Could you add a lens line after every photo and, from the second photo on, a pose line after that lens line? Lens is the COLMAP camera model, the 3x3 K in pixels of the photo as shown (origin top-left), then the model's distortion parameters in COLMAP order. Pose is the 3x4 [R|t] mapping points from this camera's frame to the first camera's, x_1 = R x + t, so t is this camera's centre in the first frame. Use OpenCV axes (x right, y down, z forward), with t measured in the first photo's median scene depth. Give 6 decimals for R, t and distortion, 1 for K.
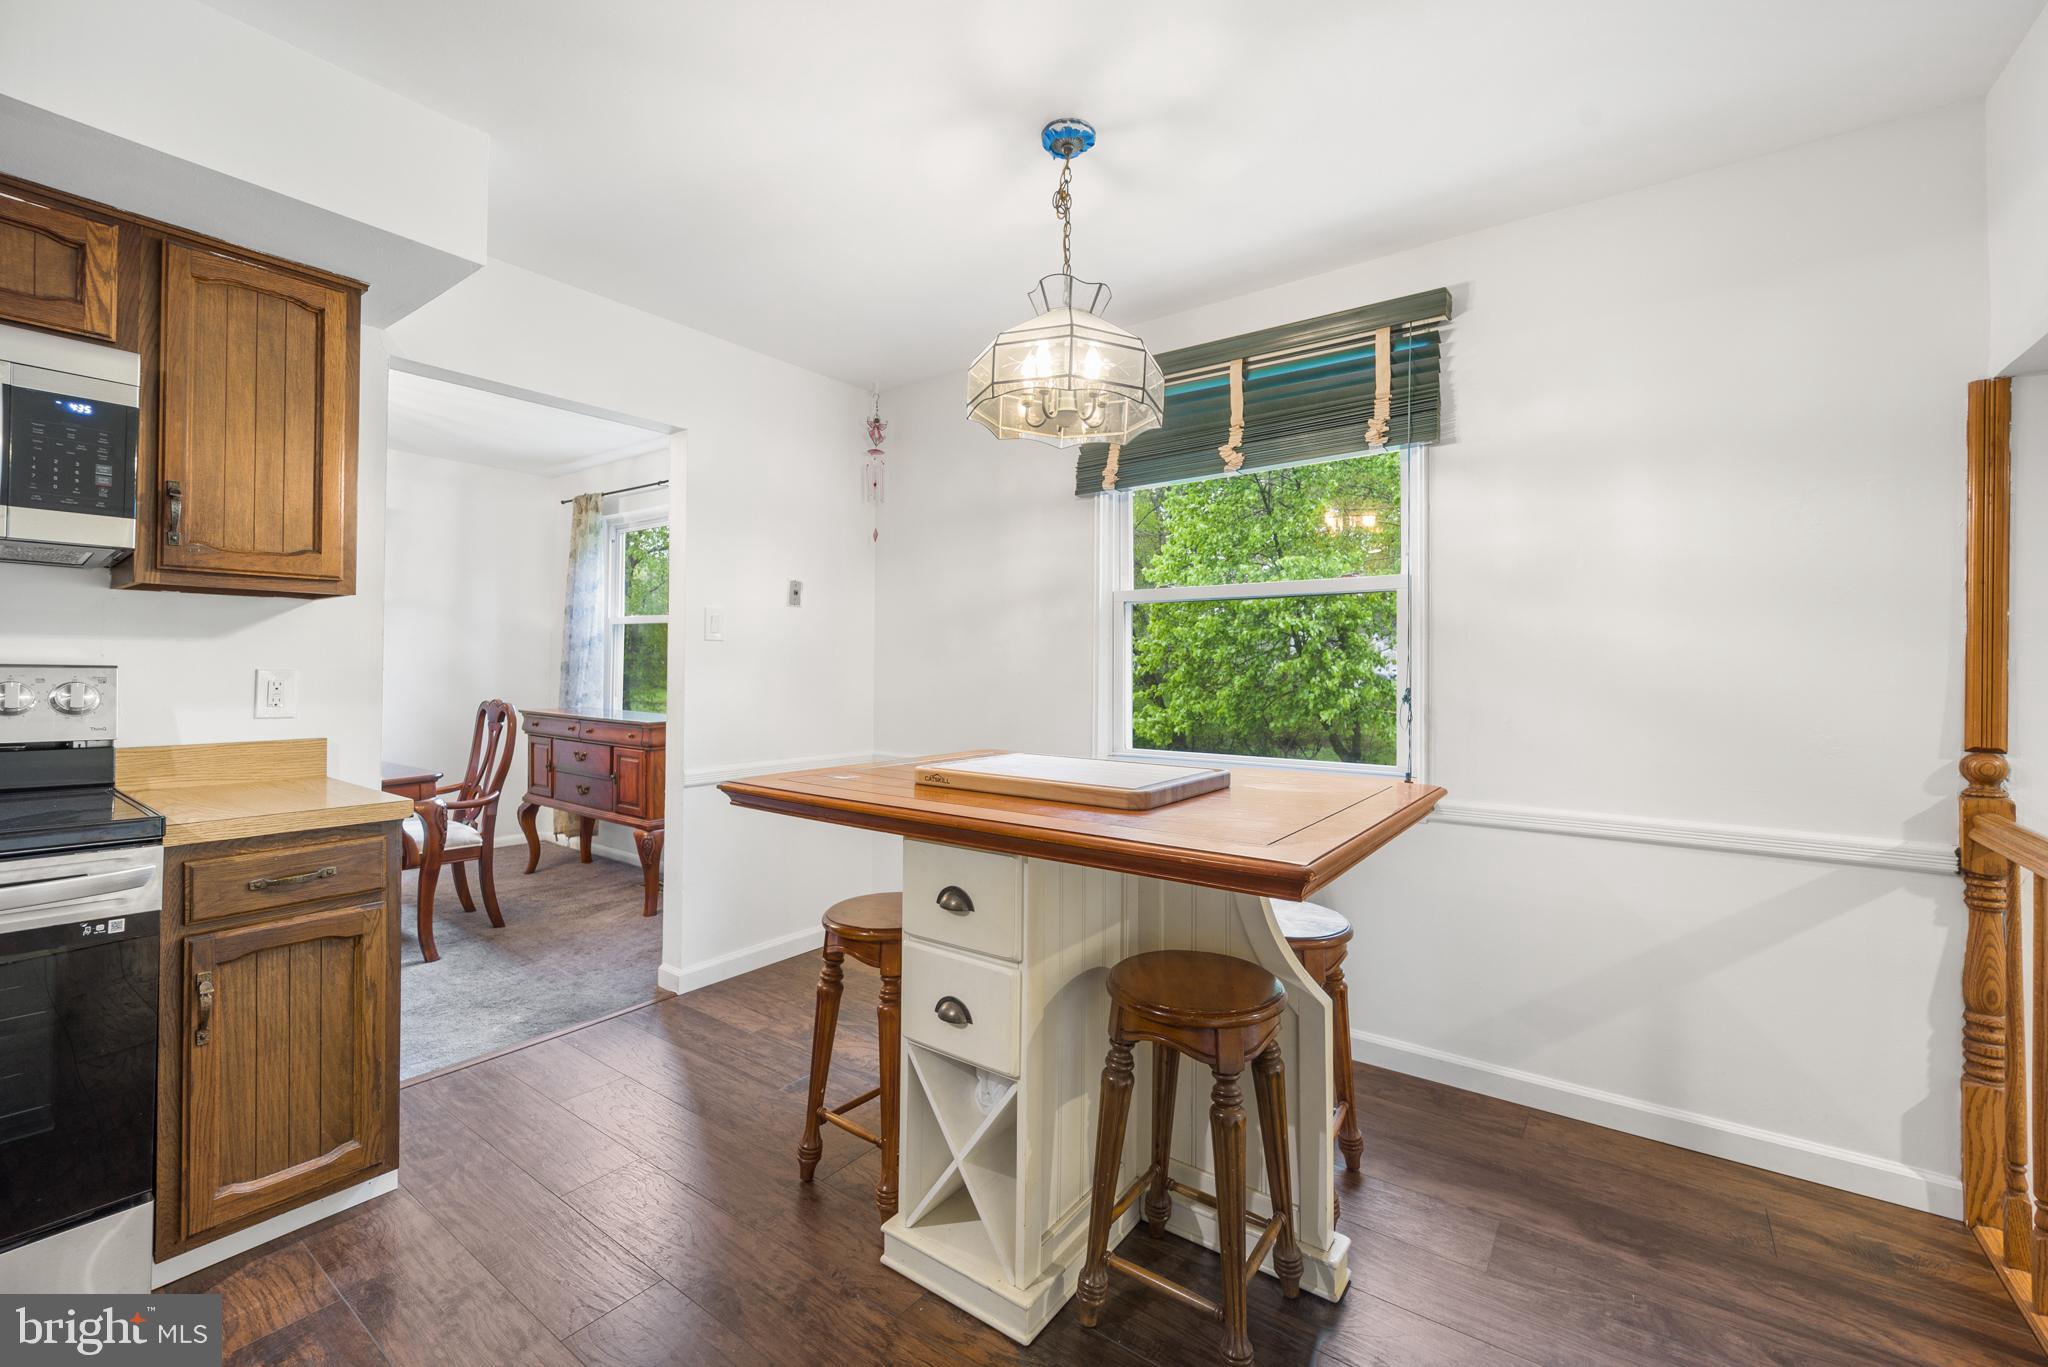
lens RADIAL K [[840.2, 0, 1027.0], [0, 840.2, 668.3], [0, 0, 1]] dist [-0.002268, -0.000155]
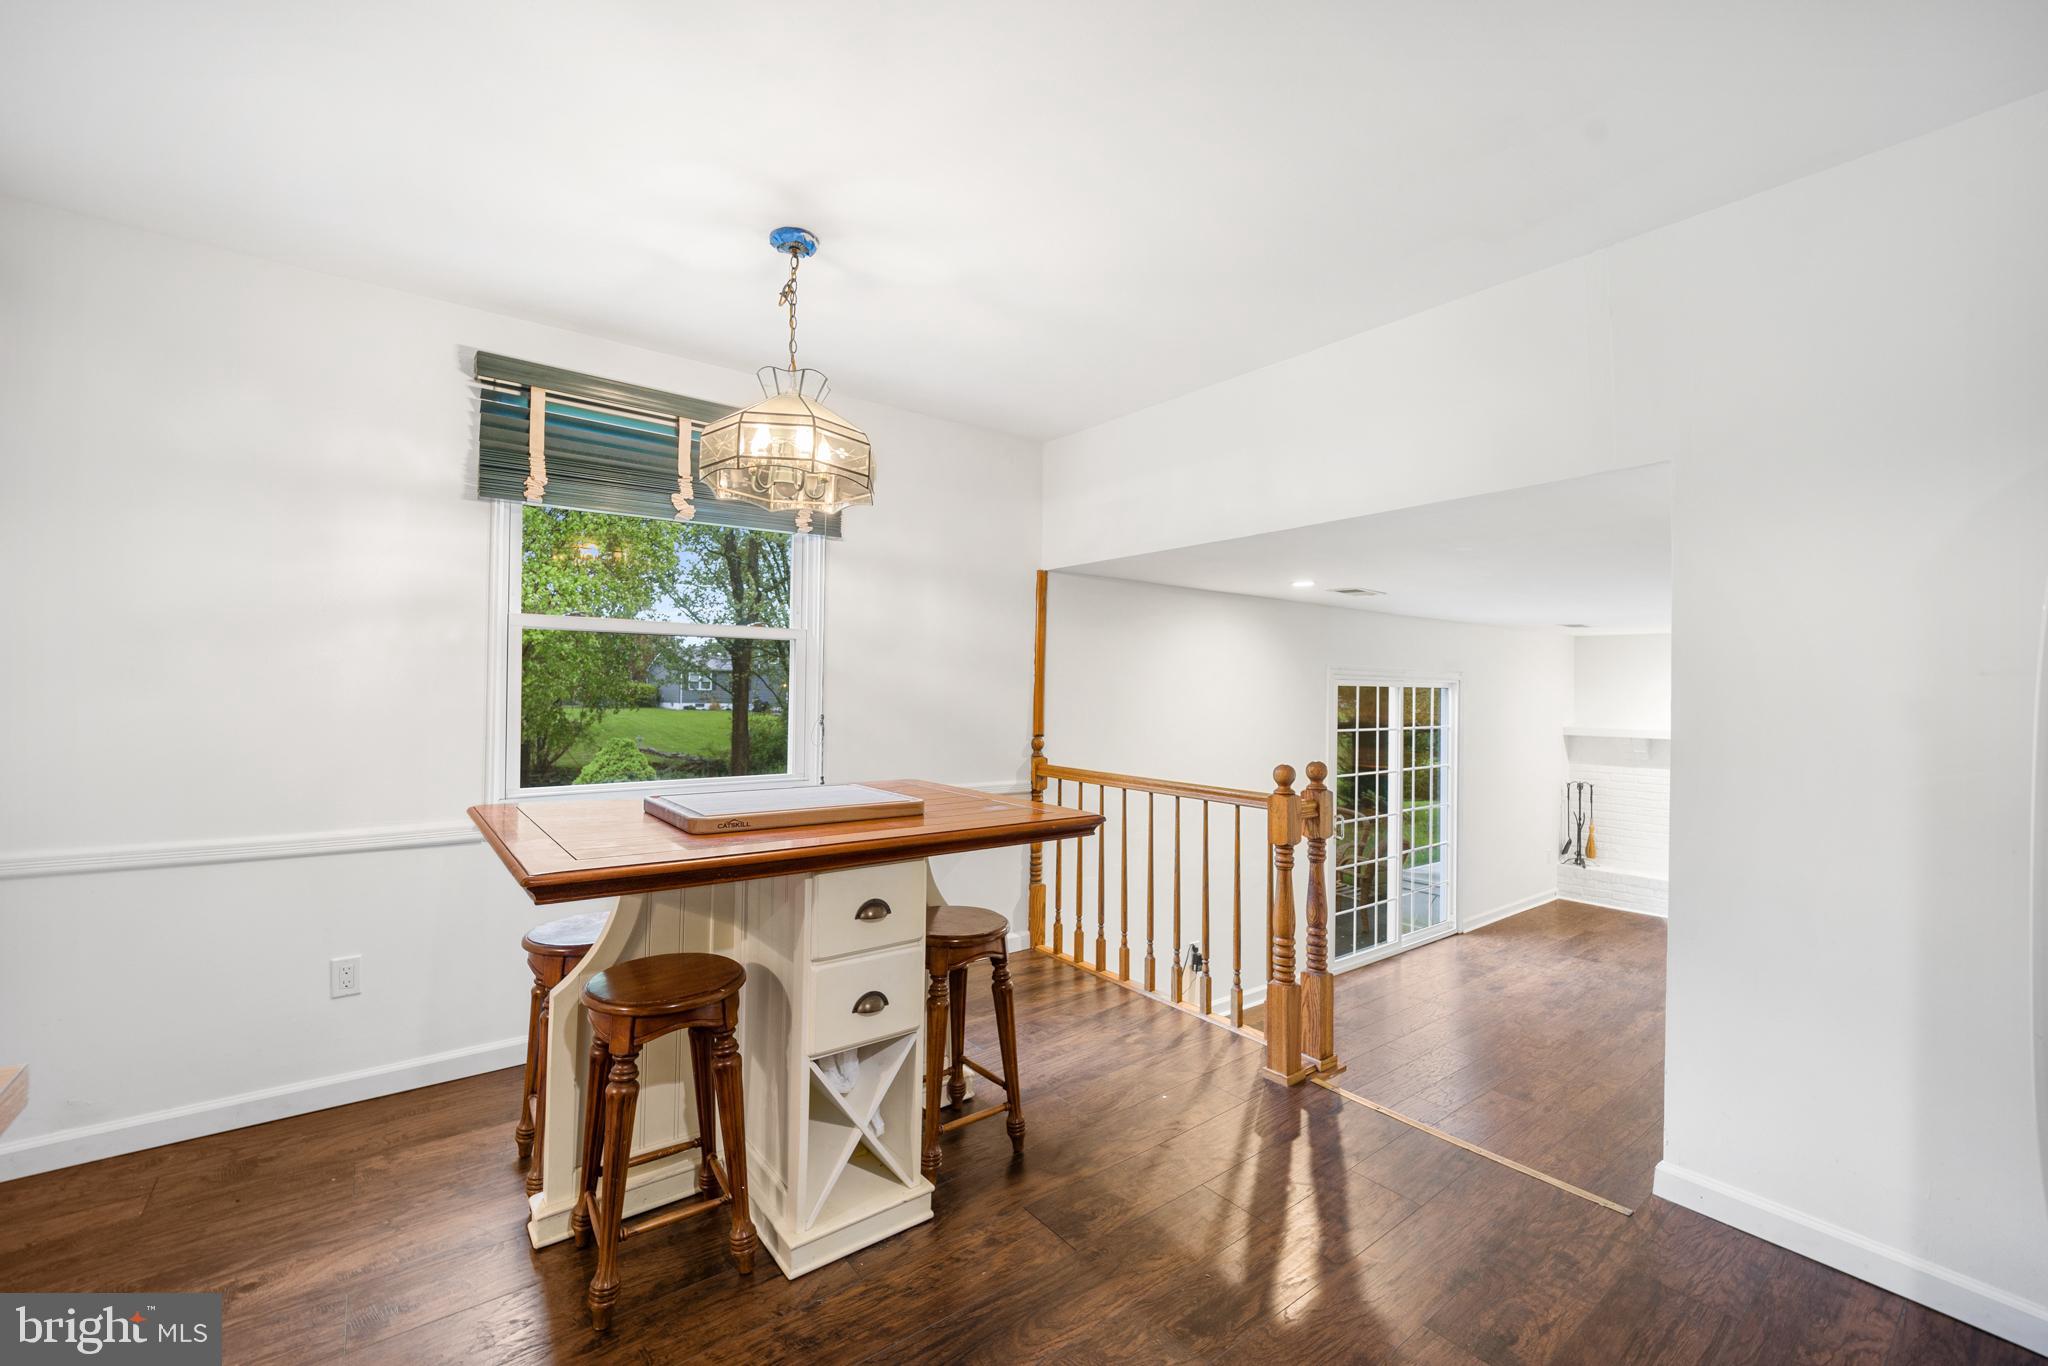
lens RADIAL K [[847.3, 0, 1025.7], [0, 847.3, 687.7], [0, 0, 1]] dist [-0.003538, -0.000416]
pose [[0.274798, -0.002980, 0.961497, -1.036863], [-0.012765, 0.999896, 0.006747, -0.045415], [-0.961417, -0.014127, 0.274731, 0.404209]]
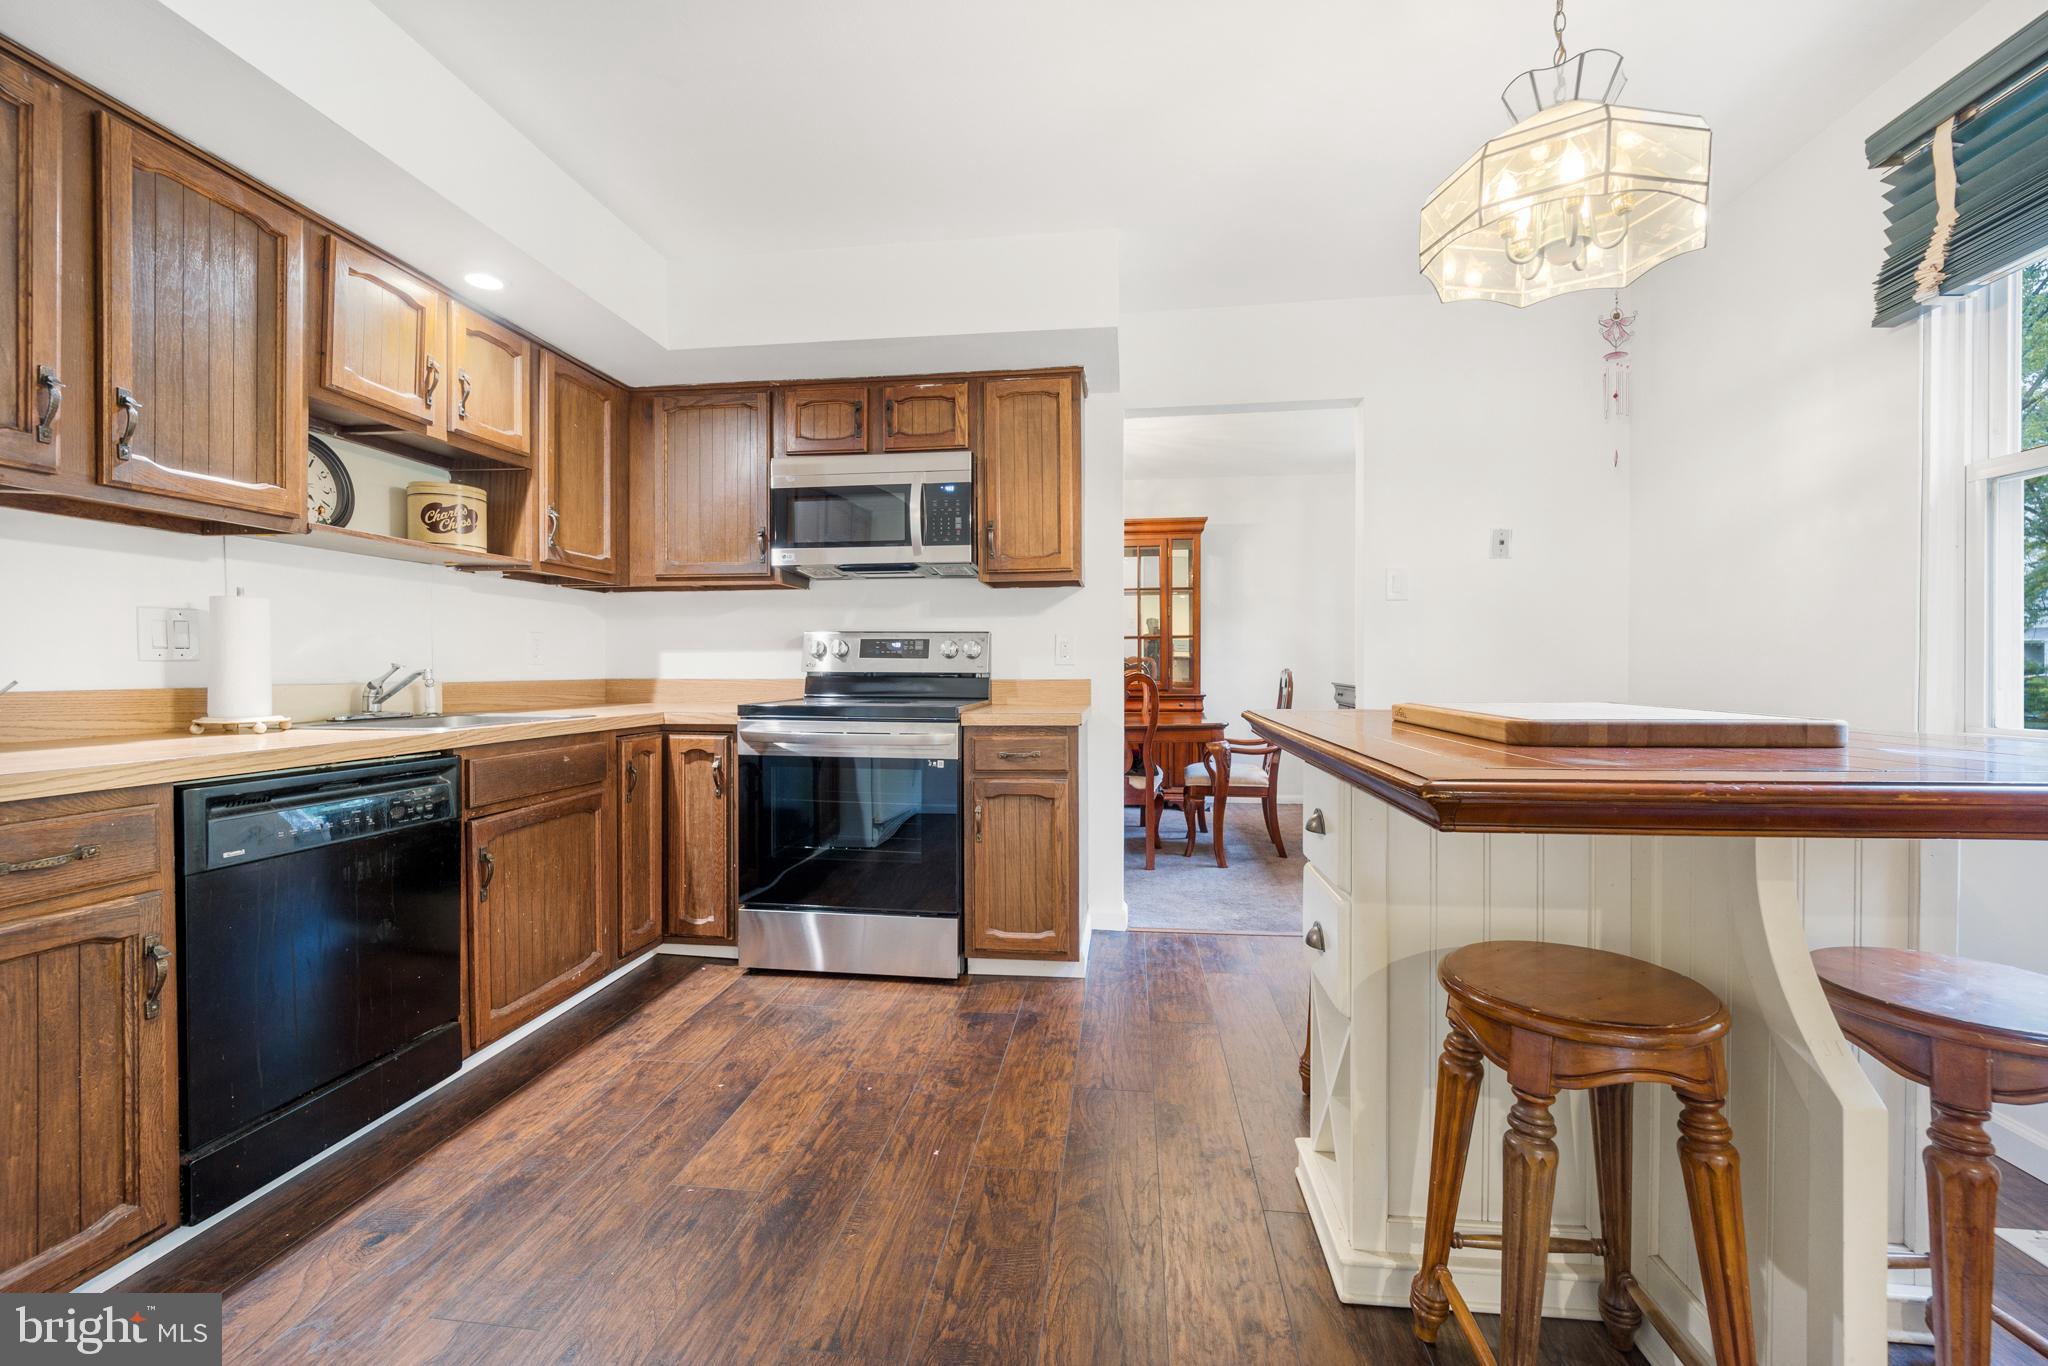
lens RADIAL K [[847.3, 0, 1025.7], [0, 847.3, 687.7], [0, 0, 1]] dist [-0.003538, -0.000416]
pose [[0.487339, 0.010916, -0.873144, 0.522181], [0.009891, 0.999789, 0.018019, 0.086394], [0.873157, -0.017418, 0.487128, 0.203474]]
